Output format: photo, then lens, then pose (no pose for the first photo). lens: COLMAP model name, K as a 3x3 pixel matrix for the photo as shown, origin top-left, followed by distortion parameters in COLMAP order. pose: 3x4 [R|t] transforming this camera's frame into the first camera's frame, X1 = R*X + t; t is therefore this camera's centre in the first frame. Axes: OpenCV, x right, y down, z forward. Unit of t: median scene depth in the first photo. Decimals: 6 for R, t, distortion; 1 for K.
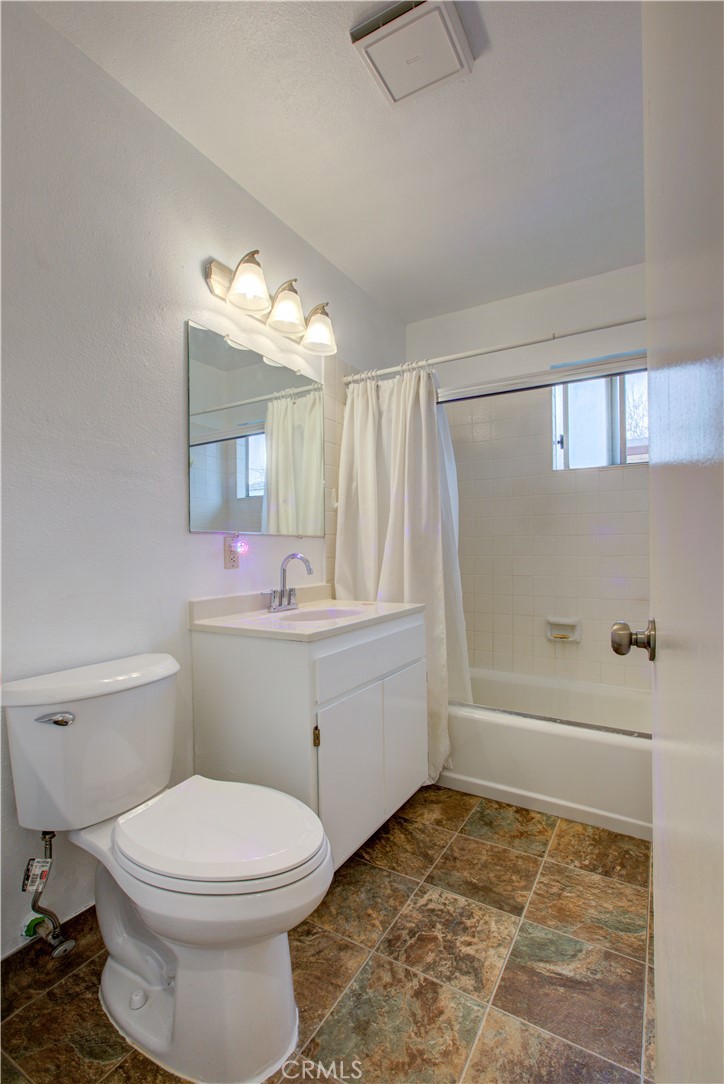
lens RADIAL K [[496.2, 0, 376.8], [0, 496.2, 529.7], [0, 0, 1]] dist [-0.012875, 0.004159]
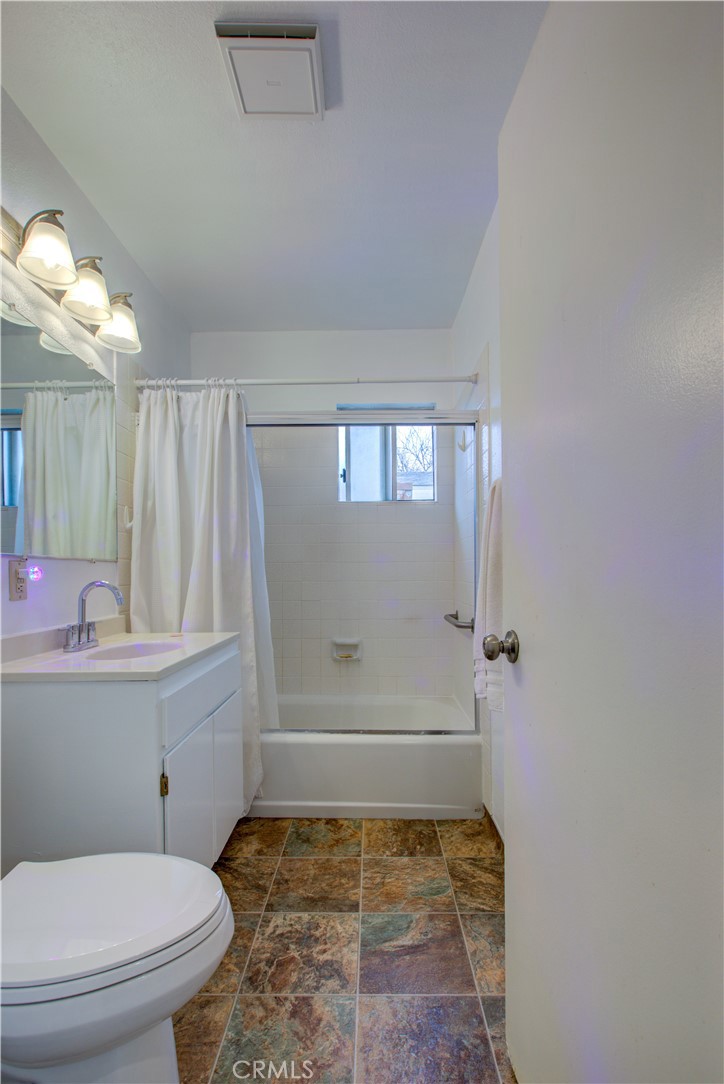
lens RADIAL K [[496.2, 0, 400.0], [0, 496.2, 553.5], [0, 0, 1]] dist [-0.012875, 0.004159]
pose [[0.860350, 0.024037, 0.509137, -0.165110], [-0.022556, 0.999704, -0.009083, -0.002660], [-0.509205, -0.003669, 0.860637, 0.009732]]
